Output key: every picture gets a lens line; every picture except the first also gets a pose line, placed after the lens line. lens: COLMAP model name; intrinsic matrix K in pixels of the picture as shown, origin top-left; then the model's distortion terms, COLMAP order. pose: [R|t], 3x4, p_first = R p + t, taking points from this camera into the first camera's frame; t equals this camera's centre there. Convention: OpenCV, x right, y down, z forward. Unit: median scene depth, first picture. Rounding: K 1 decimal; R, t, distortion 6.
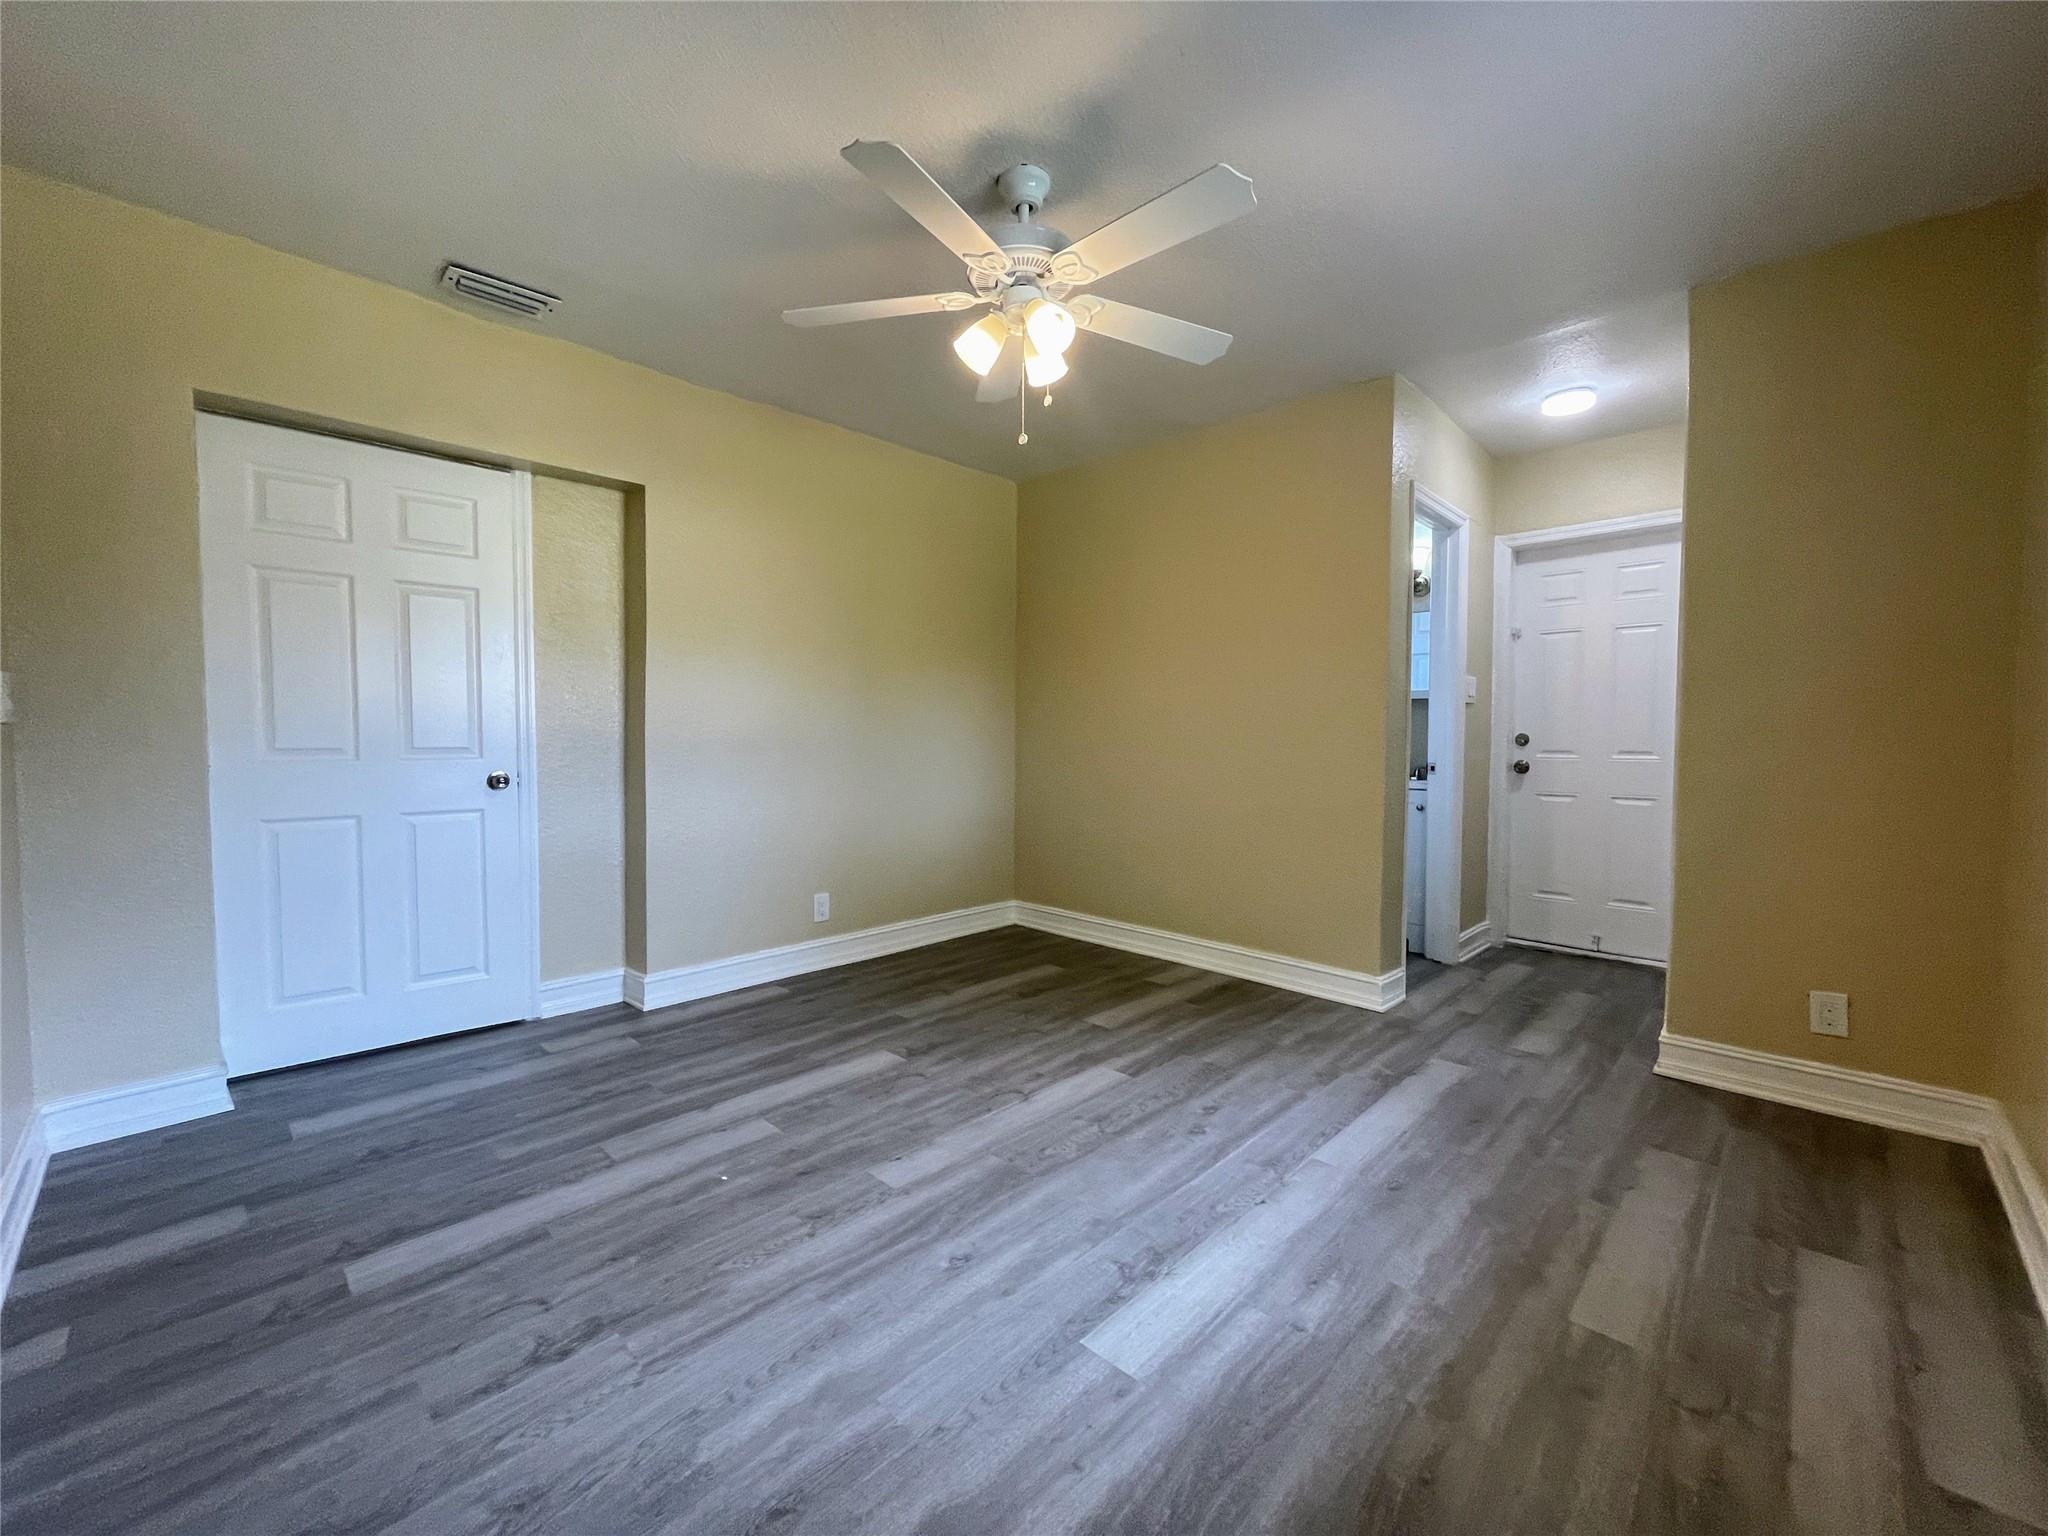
lens RADIAL K [[823.8, 0, 1027.3], [0, 823.8, 775.2], [0, 0, 1]] dist [-0.005631, 0.002859]
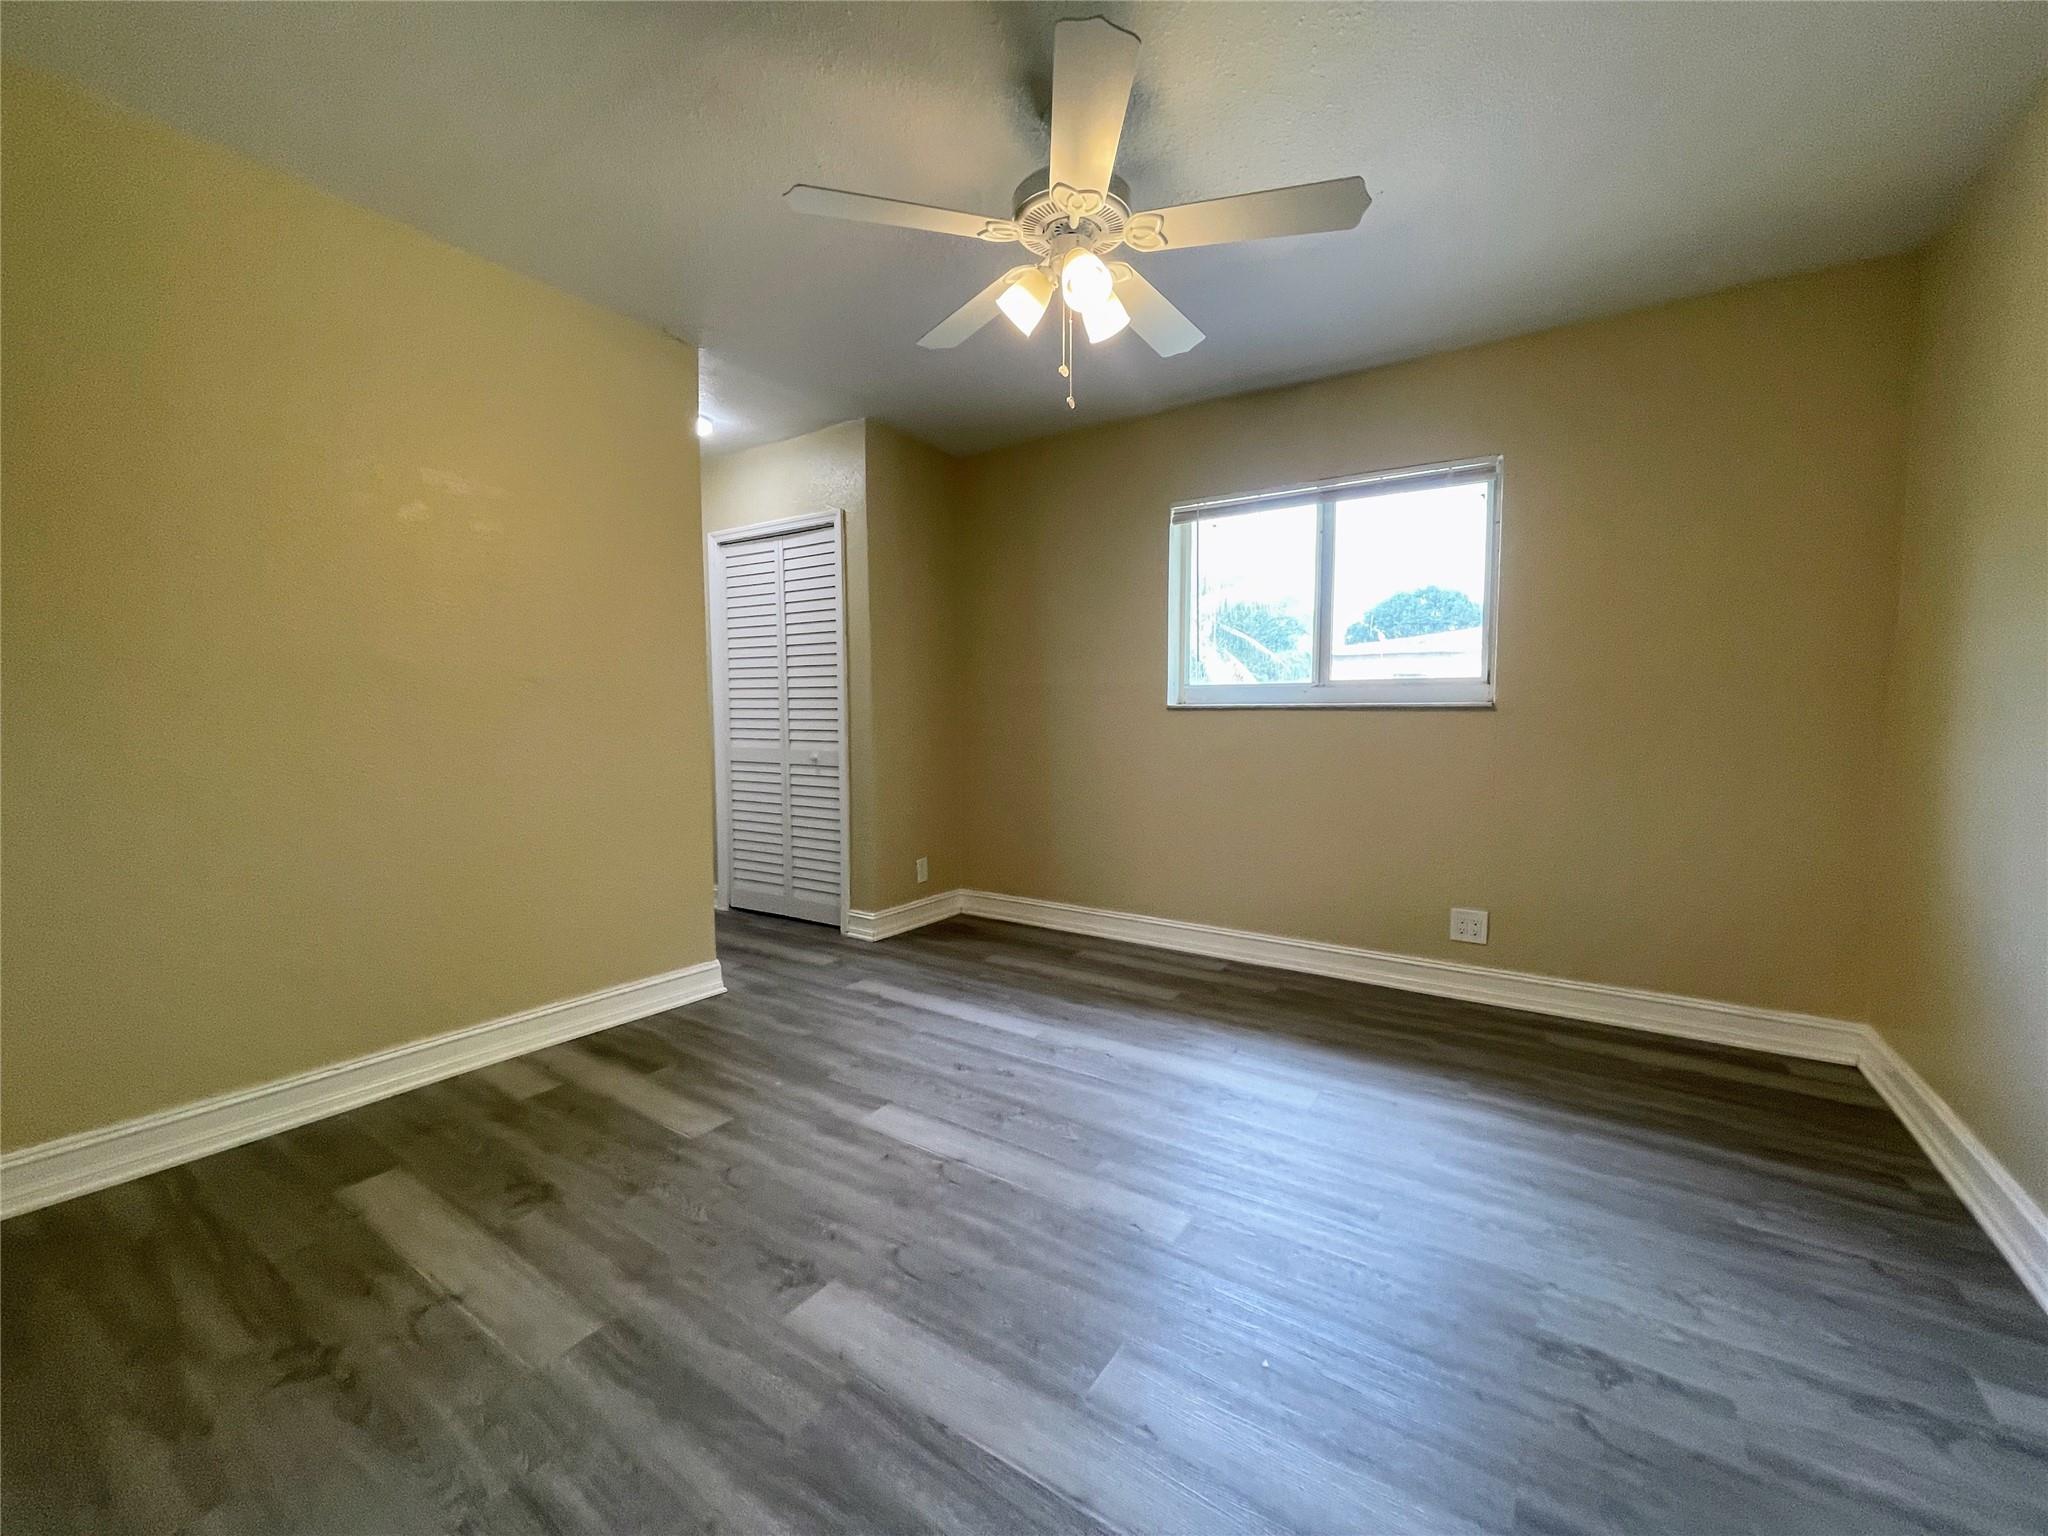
lens RADIAL K [[823.8, 0, 1016.0], [0, 823.8, 769.3], [0, 0, 1]] dist [-0.005631, 0.002859]
pose [[-0.159780, -0.074040, 0.984372, -0.725225], [0.049881, 0.995304, 0.082959, -0.060953], [-0.985892, 0.062357, -0.155337, 0.946344]]
